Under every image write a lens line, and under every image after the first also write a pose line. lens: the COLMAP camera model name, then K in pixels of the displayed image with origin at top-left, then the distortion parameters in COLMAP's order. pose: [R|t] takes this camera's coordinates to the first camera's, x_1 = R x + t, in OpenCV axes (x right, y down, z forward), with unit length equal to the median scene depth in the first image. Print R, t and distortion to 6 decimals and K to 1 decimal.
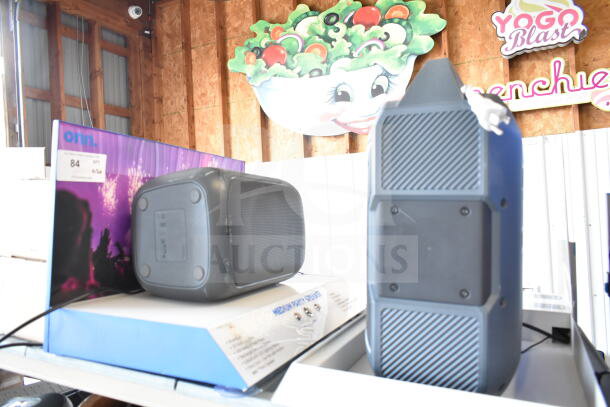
lens RADIAL K [[468.9, 0, 305.0], [0, 468.9, 203.5], [0, 0, 1]] dist [-0.000591, -0.000109]
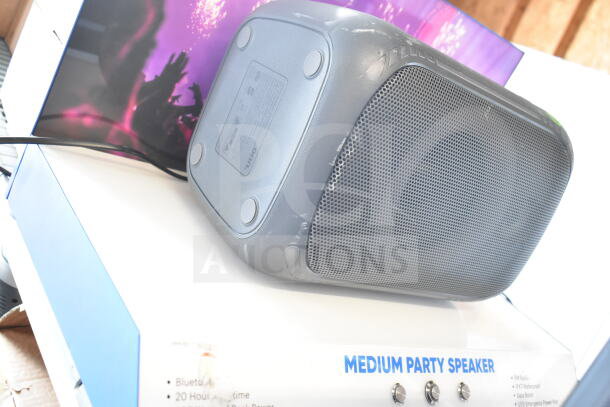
lens RADIAL K [[652.4, 0, 305.0], [0, 652.4, 203.5], [0, 0, 1]] dist [0.008290, 0.004306]
pose [[0.766633, 0.503071, -0.398989, 0.081781], [-0.419769, 0.862896, 0.281434, -0.071757], [0.485867, -0.048274, 0.872698, 0.403686]]
